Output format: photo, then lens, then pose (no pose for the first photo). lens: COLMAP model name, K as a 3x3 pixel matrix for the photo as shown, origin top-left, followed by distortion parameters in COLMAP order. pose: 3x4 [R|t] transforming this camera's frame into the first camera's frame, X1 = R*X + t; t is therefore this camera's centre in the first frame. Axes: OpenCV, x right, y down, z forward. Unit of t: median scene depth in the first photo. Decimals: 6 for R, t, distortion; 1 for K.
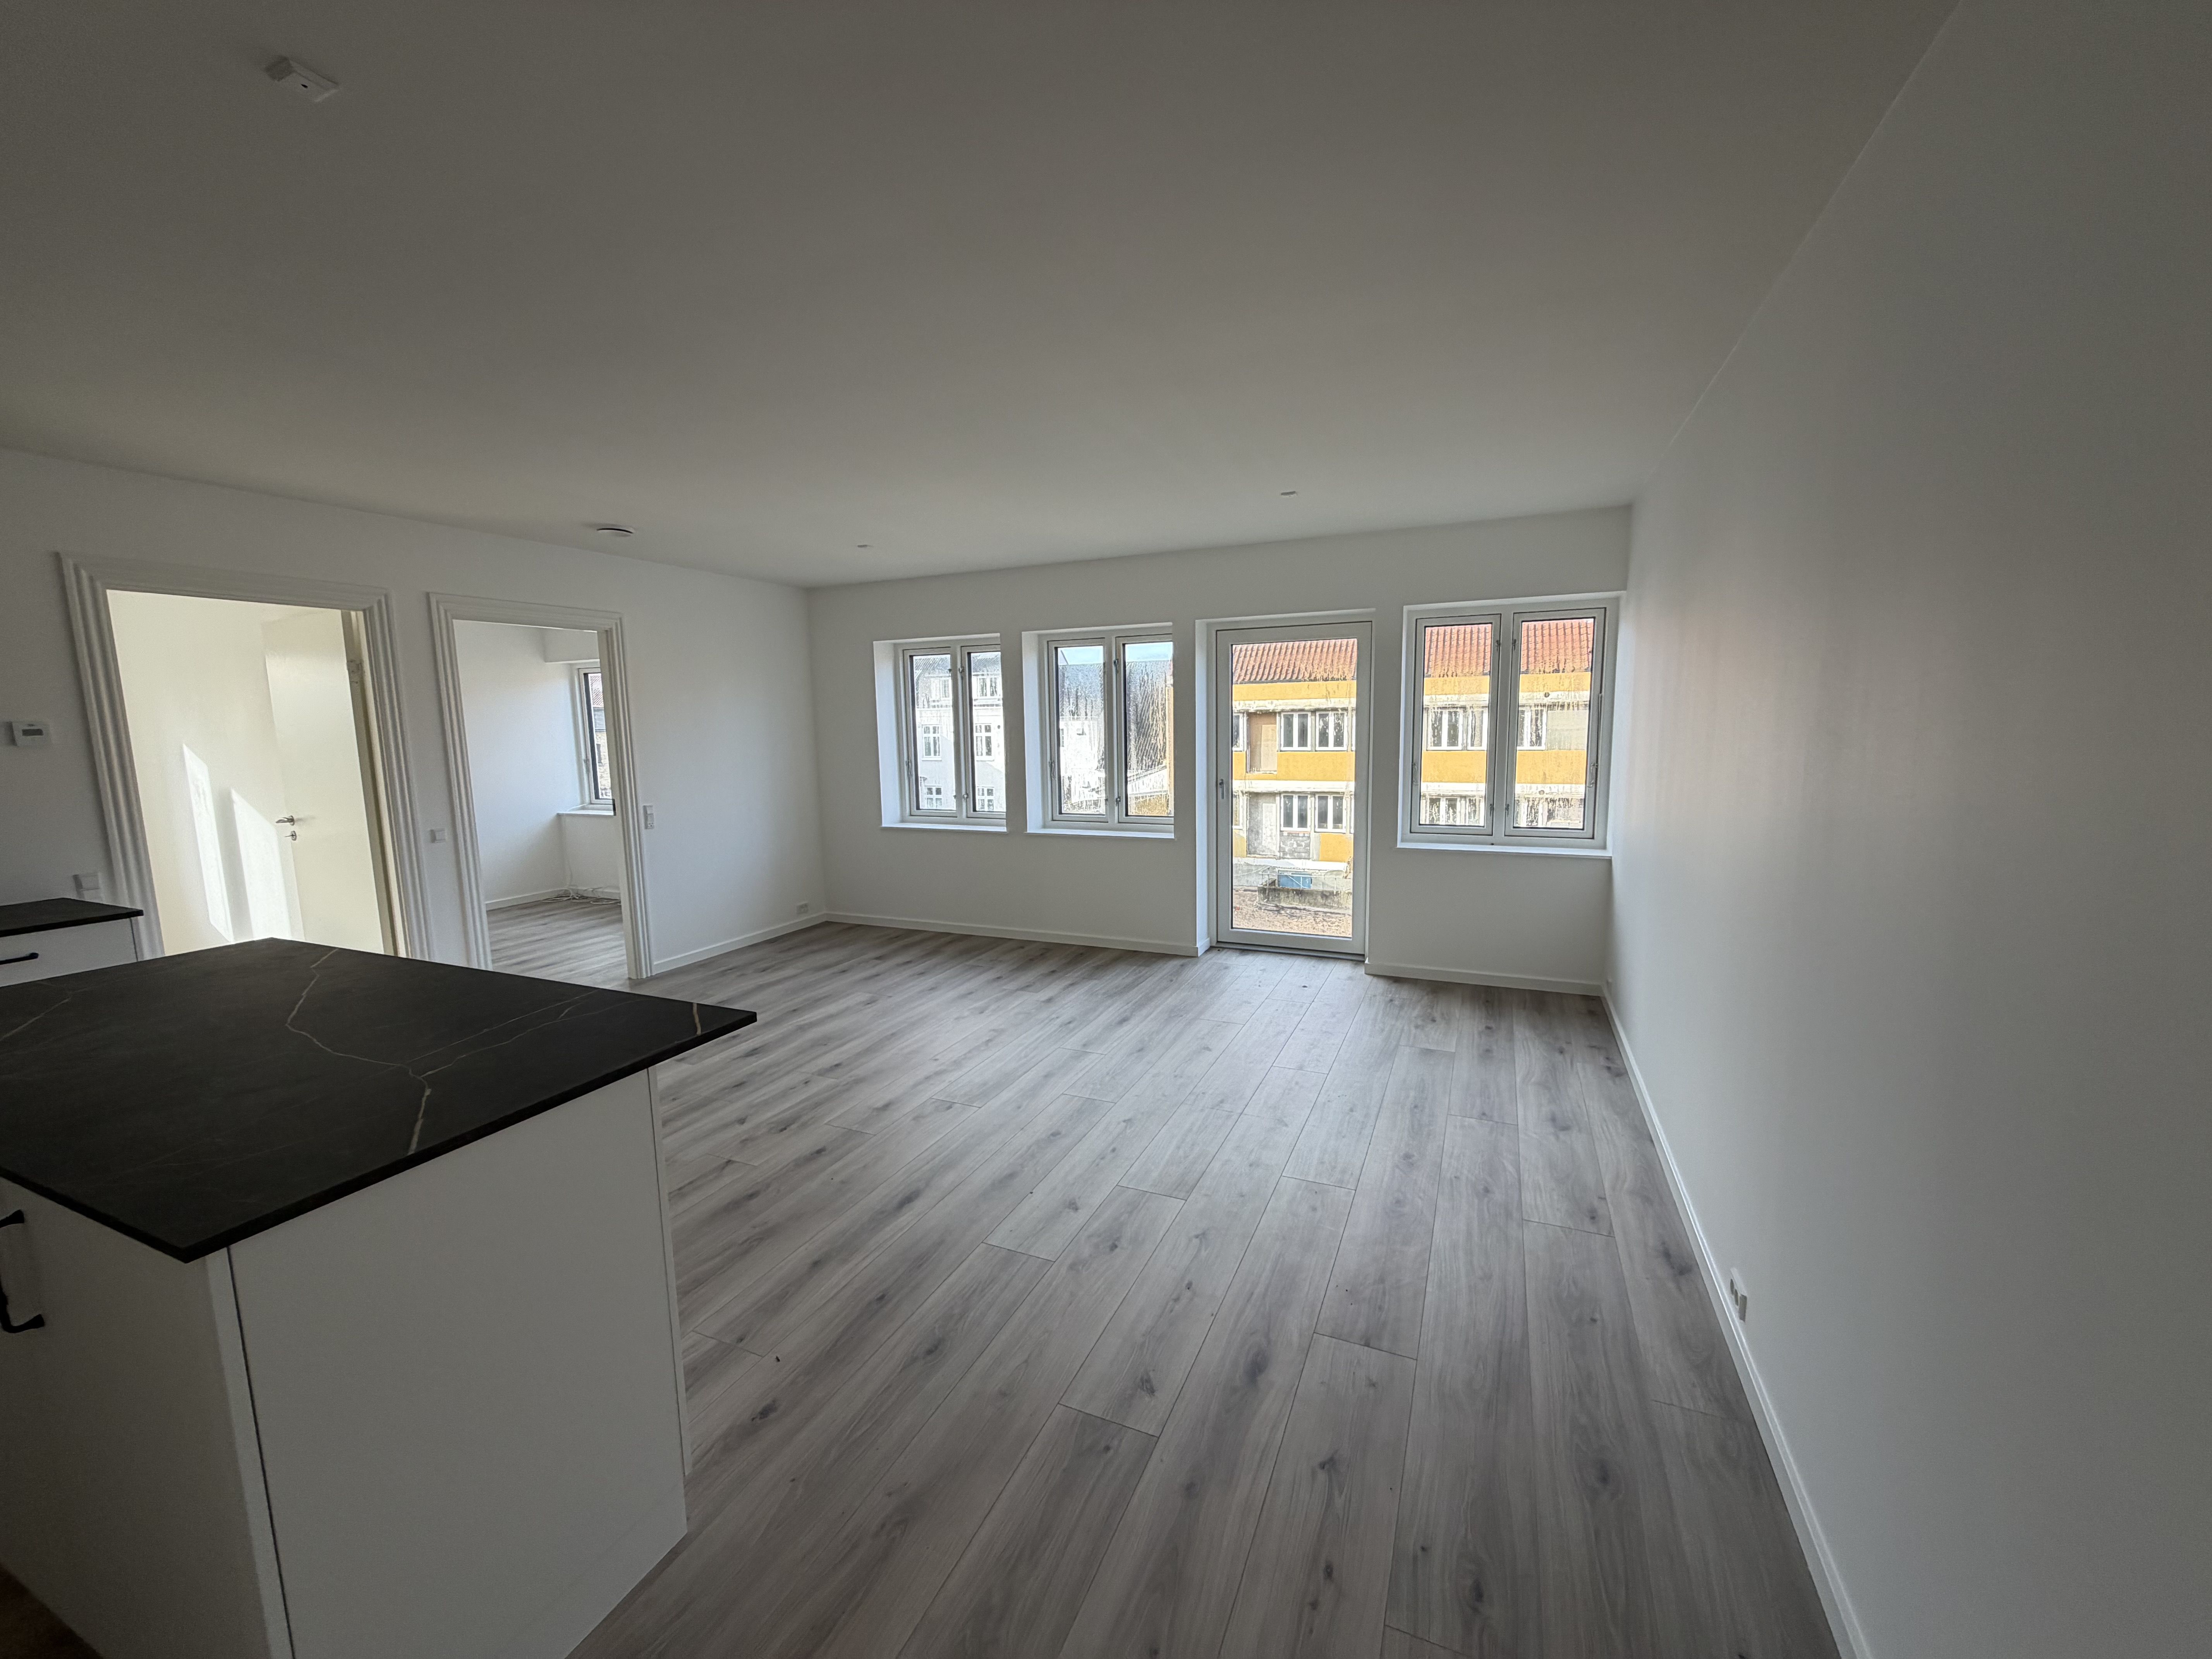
lens RADIAL K [[875.3, 0, 1106.0], [0, 875.3, 831.3], [0, 0, 1]] dist [0.002510, 0.000384]
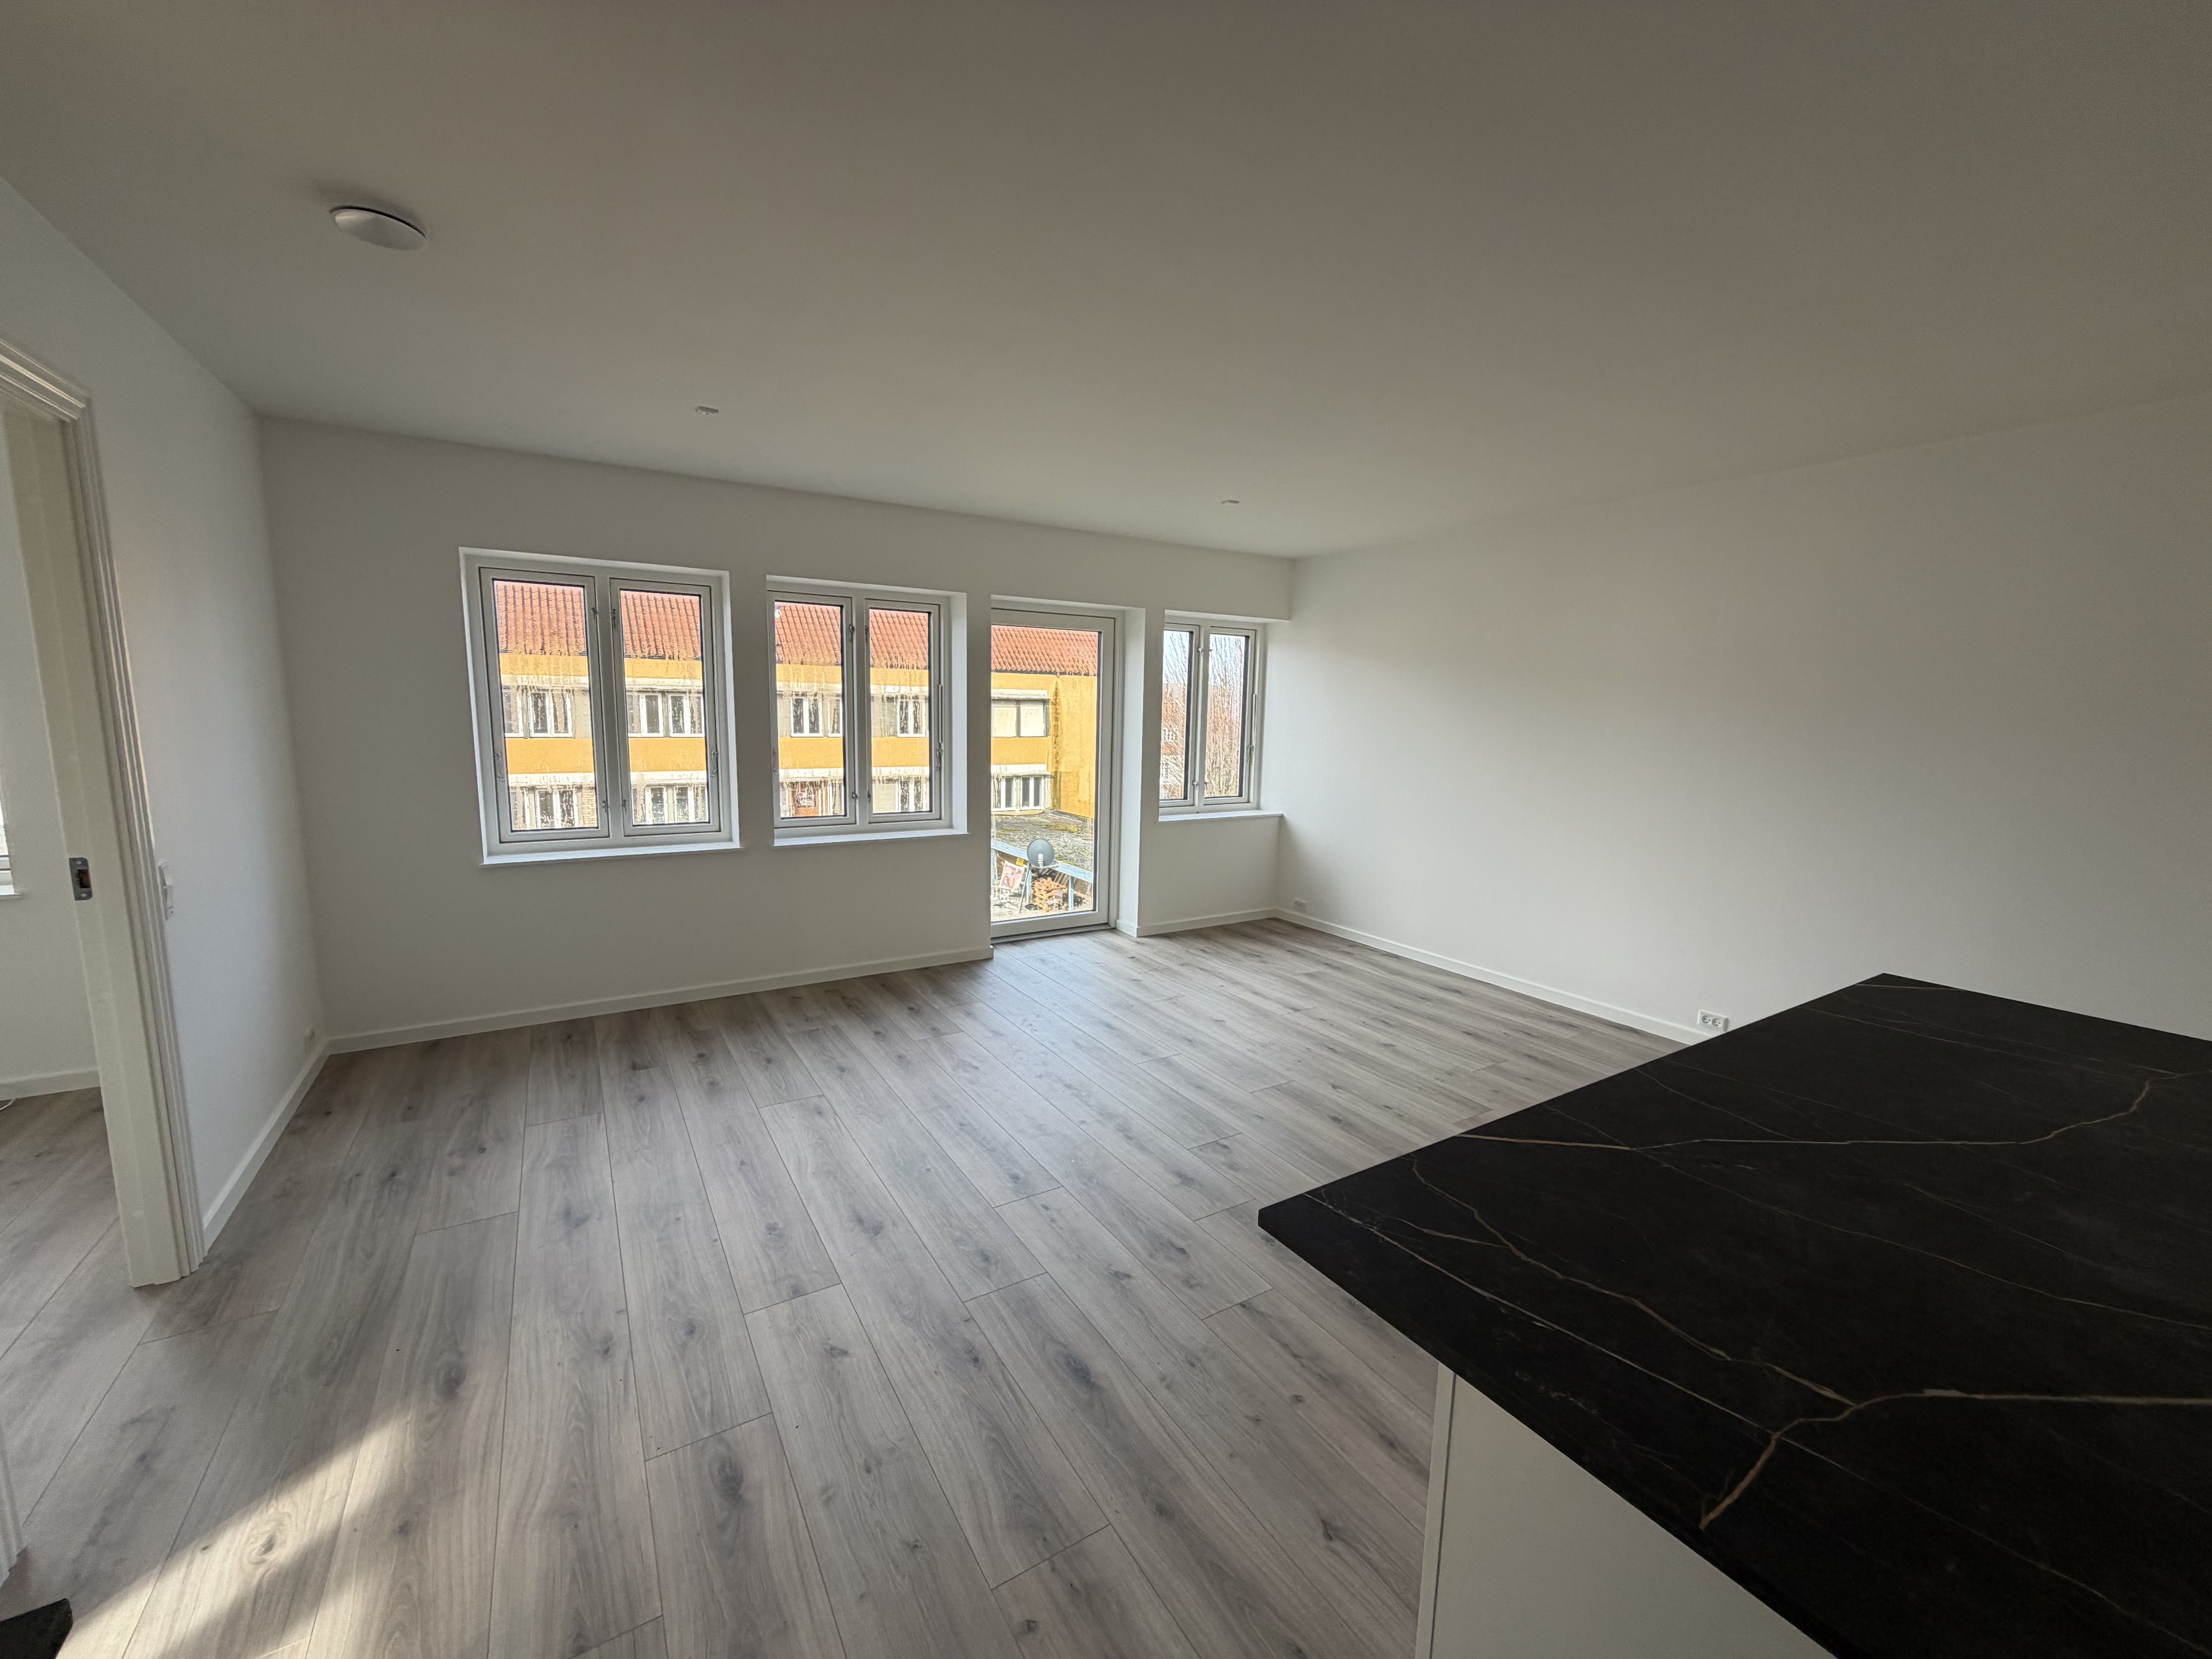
lens RADIAL K [[875.3, 0, 1100.8], [0, 875.3, 825.3], [0, 0, 1]] dist [0.002510, 0.000384]
pose [[0.566633, -0.082709, 0.819808, -0.579361], [0.076752, 0.995922, 0.047428, -0.032757], [-0.820388, 0.036048, 0.570670, 0.367339]]
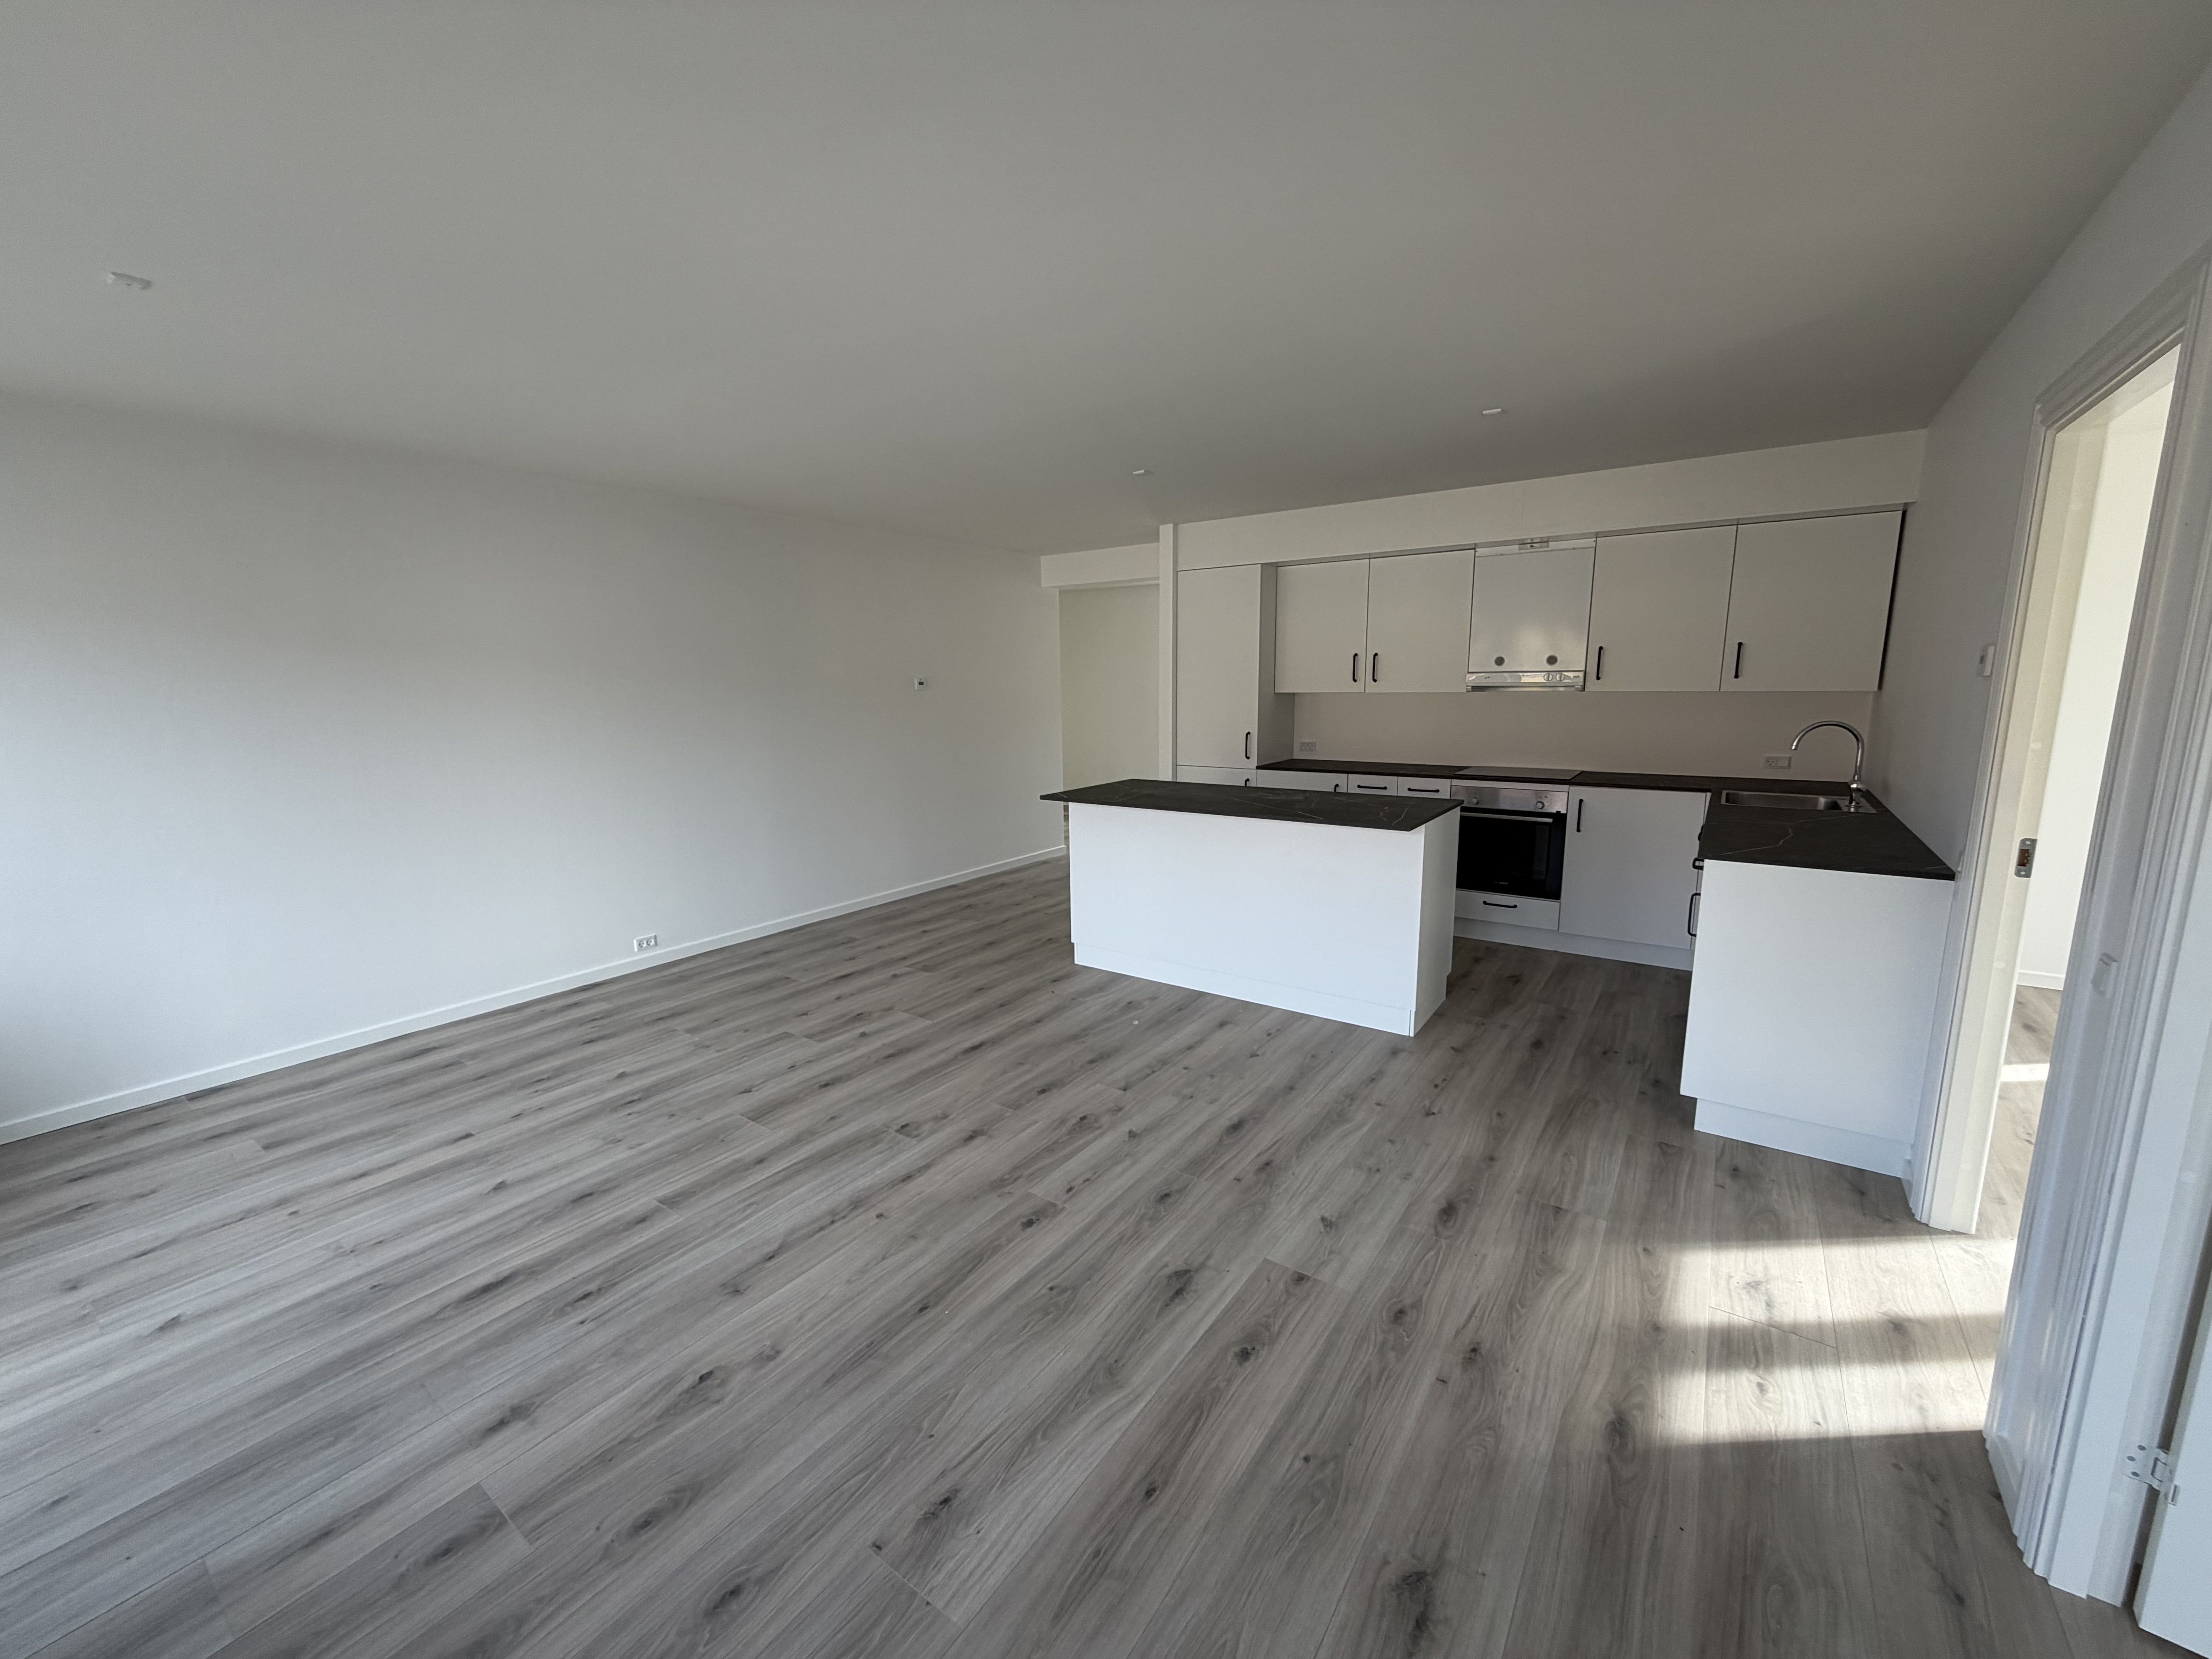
lens RADIAL K [[875.3, 0, 1097.3], [0, 875.3, 830.3], [0, 0, 1]] dist [0.002510, 0.000384]
pose [[-0.977583, -0.004328, 0.210507, -0.341018], [0.058229, 0.955237, 0.290054, -0.130860], [-0.202339, 0.295809, -0.933571, 1.048858]]
